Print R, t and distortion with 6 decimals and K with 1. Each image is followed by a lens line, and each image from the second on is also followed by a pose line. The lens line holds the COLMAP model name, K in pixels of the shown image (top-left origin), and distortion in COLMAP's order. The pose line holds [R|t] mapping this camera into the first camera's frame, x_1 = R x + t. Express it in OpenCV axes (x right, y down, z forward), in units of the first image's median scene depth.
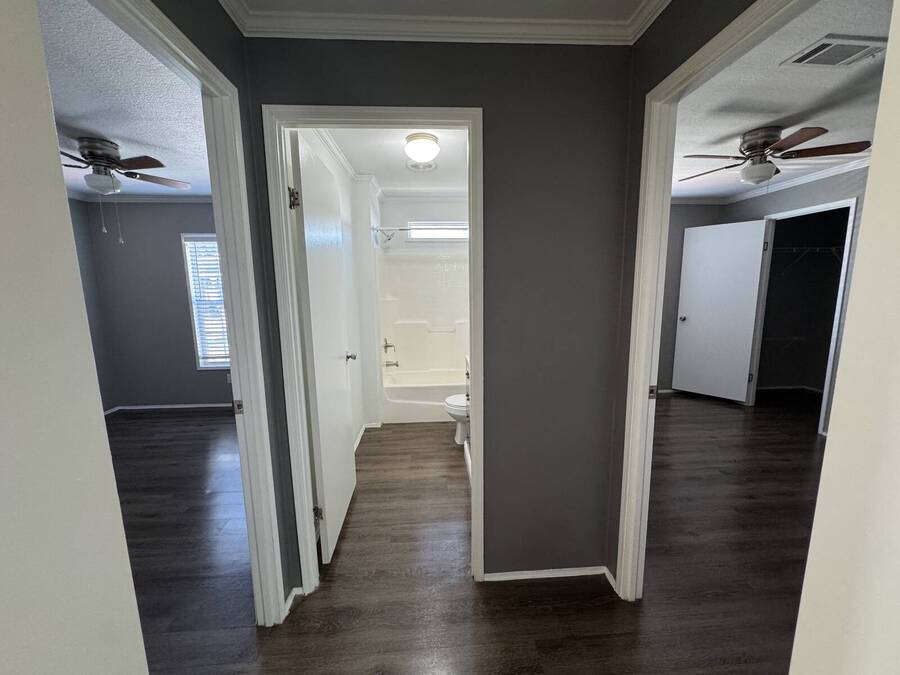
lens RADIAL K [[359.8, 0, 450.0], [0, 359.8, 337.5], [0, 0, 1]] dist [-0.003090, -0.000146]
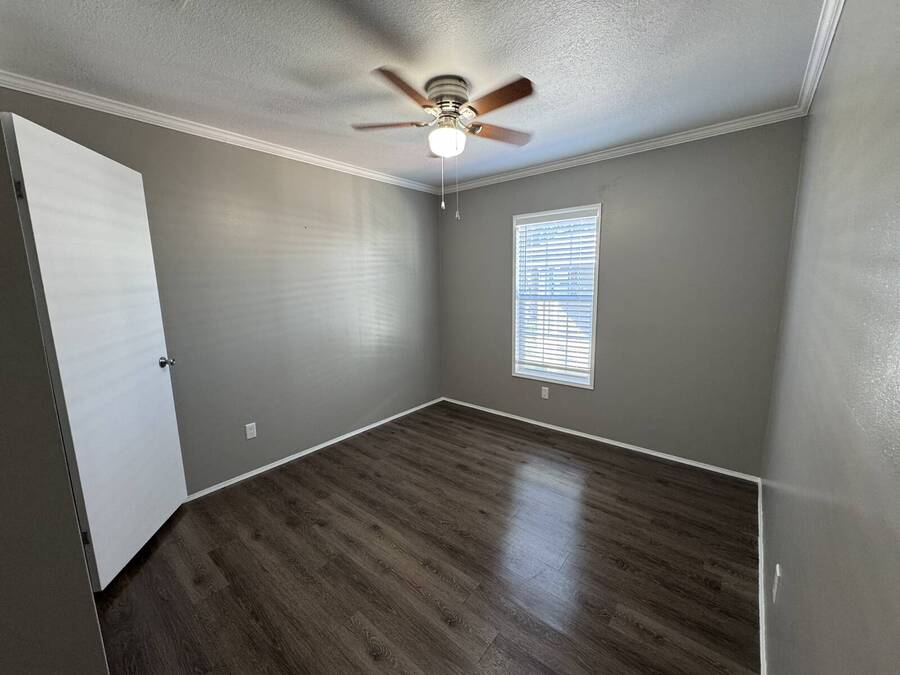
lens RADIAL K [[359.8, 0, 450.0], [0, 359.8, 337.5], [0, 0, 1]] dist [-0.003090, -0.000146]
pose [[0.723773, 0.107630, -0.681593, -0.243984], [-0.094269, 0.993922, 0.056848, -0.036917], [0.683569, 0.023108, 0.729520, 0.279005]]
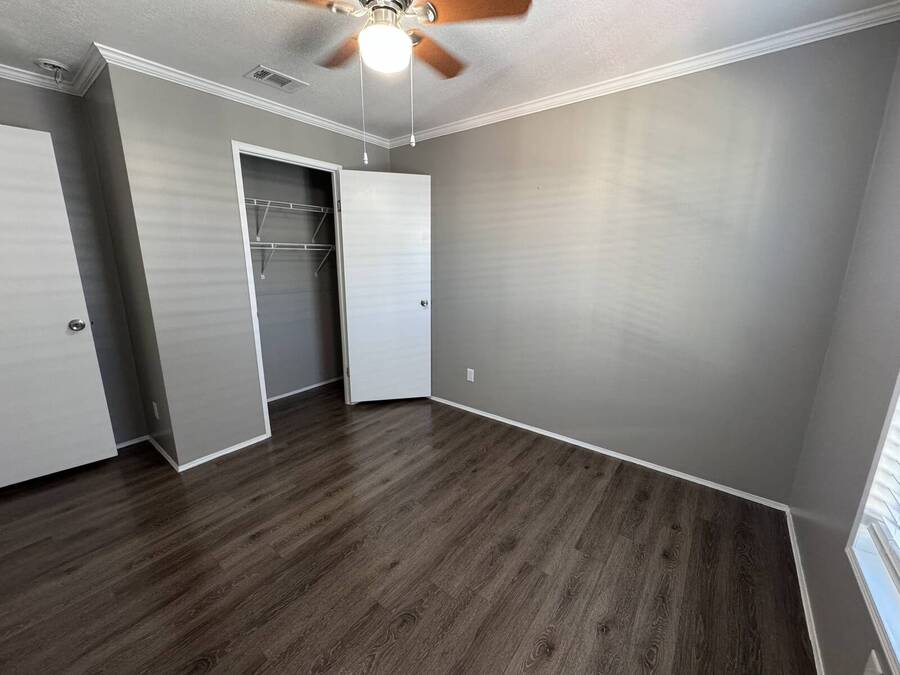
lens RADIAL K [[359.8, 0, 450.0], [0, 359.8, 337.5], [0, 0, 1]] dist [-0.003090, -0.000146]
pose [[-0.661192, 0.182034, -0.727797, -0.343031], [-0.103497, 0.938707, 0.328812, -0.130507], [0.743043, 0.292733, -0.601826, 0.932895]]
